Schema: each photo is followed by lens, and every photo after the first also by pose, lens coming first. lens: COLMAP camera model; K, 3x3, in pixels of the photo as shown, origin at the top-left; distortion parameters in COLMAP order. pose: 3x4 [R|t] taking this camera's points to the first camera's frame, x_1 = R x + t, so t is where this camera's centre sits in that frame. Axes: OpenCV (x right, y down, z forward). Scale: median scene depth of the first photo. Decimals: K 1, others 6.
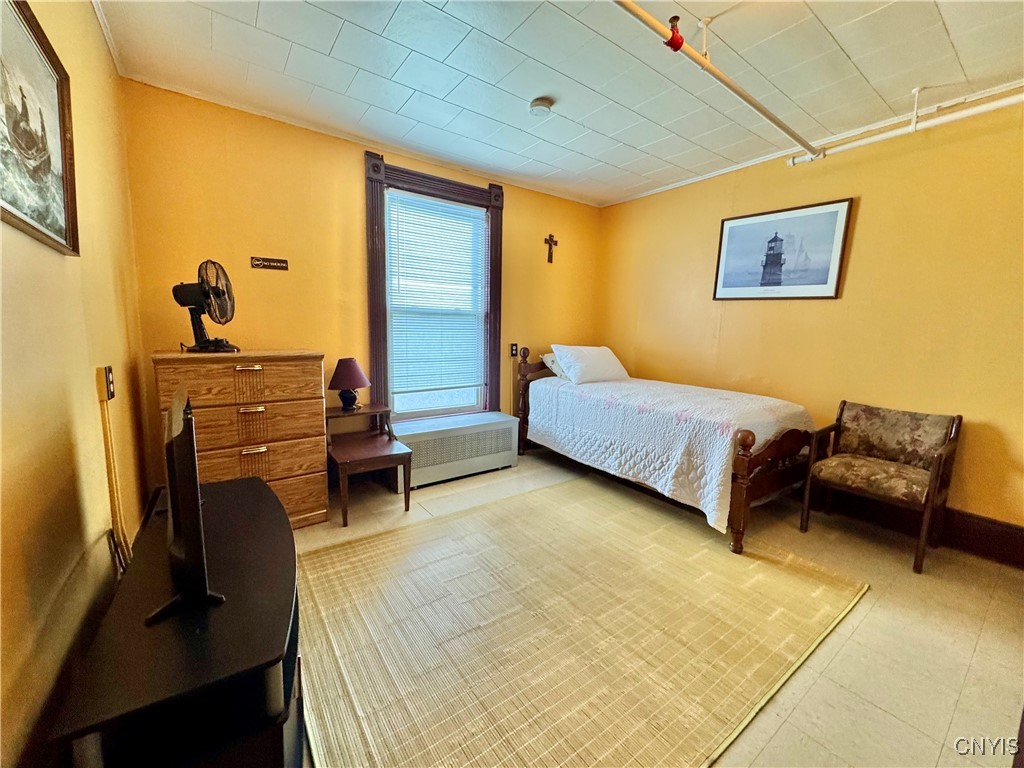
lens RADIAL K [[410.2, 0, 510.4], [0, 410.2, 383.1], [0, 0, 1]] dist [-0.006948, 0.000880]
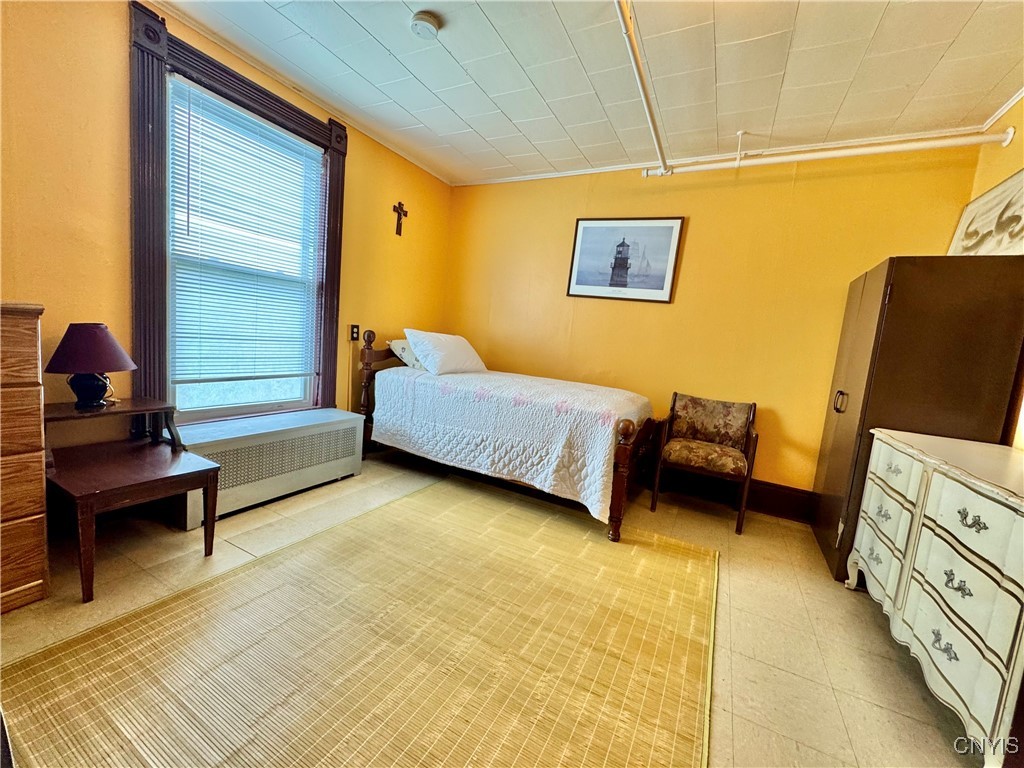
lens RADIAL K [[410.2, 0, 513.2], [0, 410.2, 383.3], [0, 0, 1]] dist [-0.006948, 0.000880]
pose [[0.891776, 0.010678, 0.452351, -0.109254], [-0.012693, 0.999918, 0.001419, 0.021145], [-0.452299, -0.007007, 0.891839, 0.172242]]
